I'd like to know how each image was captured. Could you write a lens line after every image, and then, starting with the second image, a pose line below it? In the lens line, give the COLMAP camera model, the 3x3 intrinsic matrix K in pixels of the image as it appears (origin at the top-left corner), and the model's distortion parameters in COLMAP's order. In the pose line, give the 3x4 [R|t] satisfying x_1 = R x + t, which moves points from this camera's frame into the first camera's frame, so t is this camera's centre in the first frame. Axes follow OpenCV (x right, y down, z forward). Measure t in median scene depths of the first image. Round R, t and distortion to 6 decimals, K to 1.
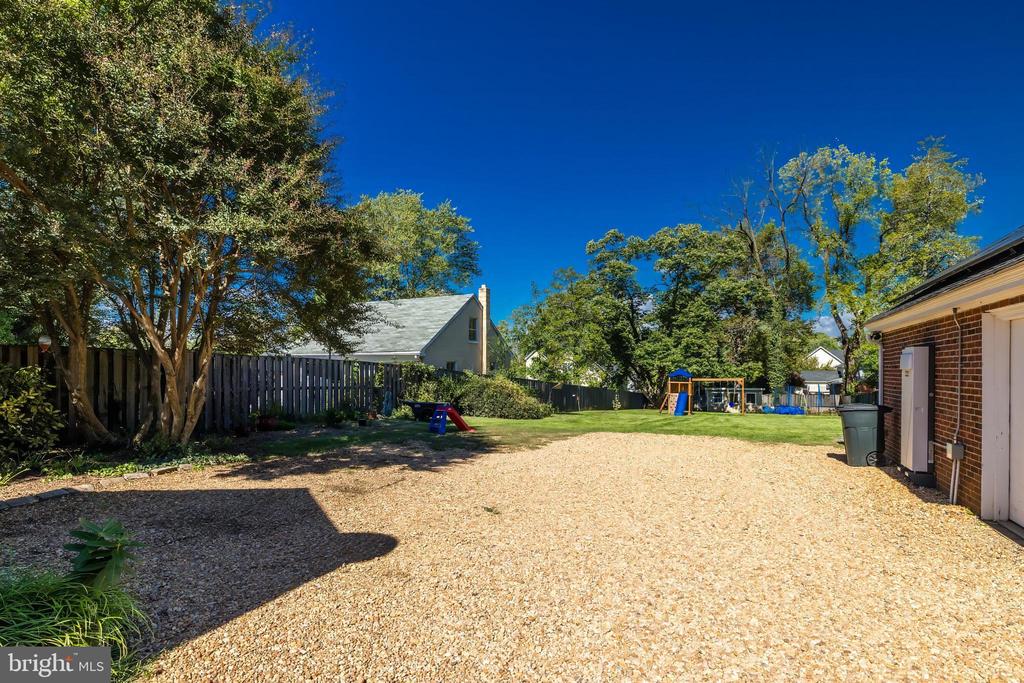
lens RADIAL K [[481.5, 0, 514.7], [0, 481.5, 369.8], [0, 0, 1]] dist [0.002353, -0.000075]
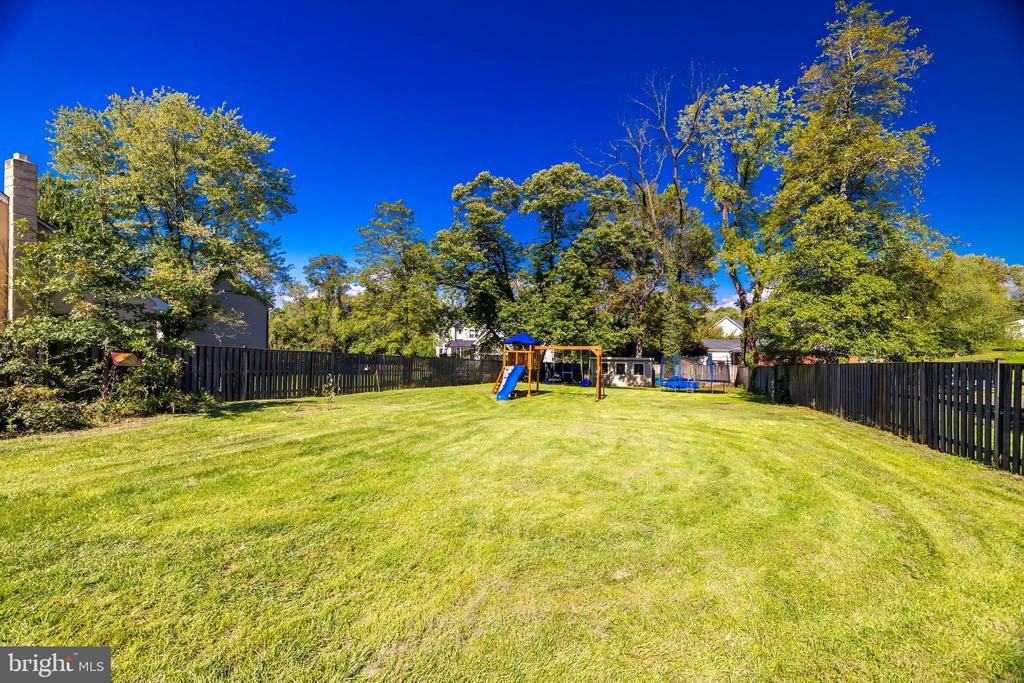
lens RADIAL K [[396.5, 0, 512.0], [0, 396.5, 341.5], [0, 0, 1]] dist [0.000955, 0.000109]
pose [[0.998640, 0.005490, 0.051837, 0.317739], [-0.005811, 0.999965, 0.006033, 0.008304], [-0.051802, -0.006326, 0.998637, 0.419024]]
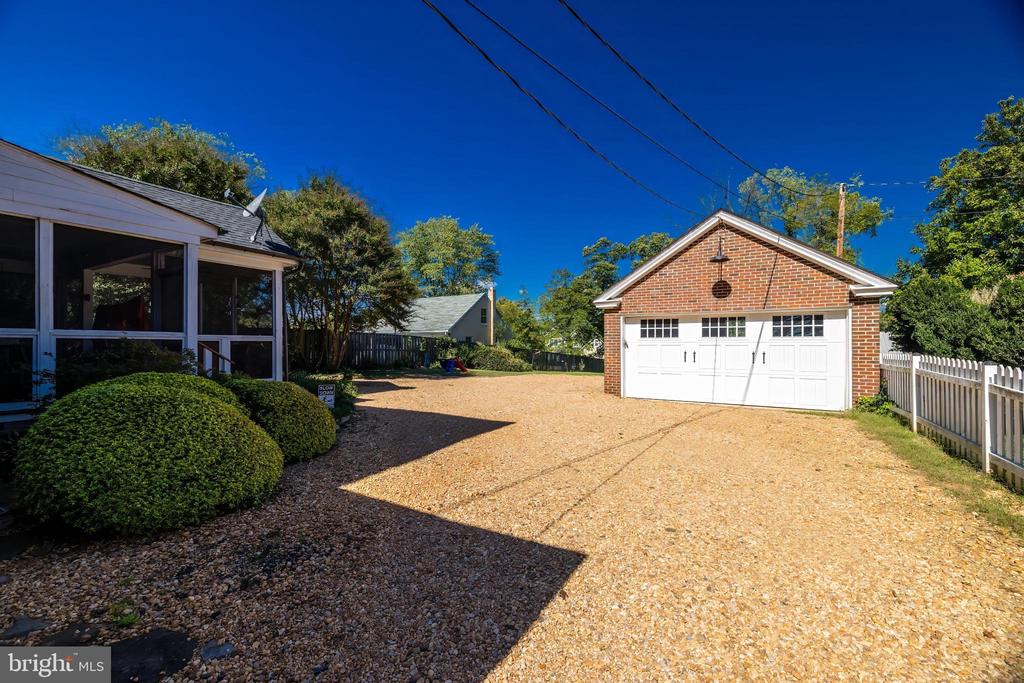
lens RADIAL K [[426.2, 0, 512.0], [0, 426.2, 341.5], [0, 0, 1]] dist [-0.001999, -0.000104]
pose [[0.995317, -0.002278, -0.096641, 0.098286], [0.001036, 0.999916, -0.012900, 0.011977], [0.096662, 0.012740, 0.995236, -0.262053]]
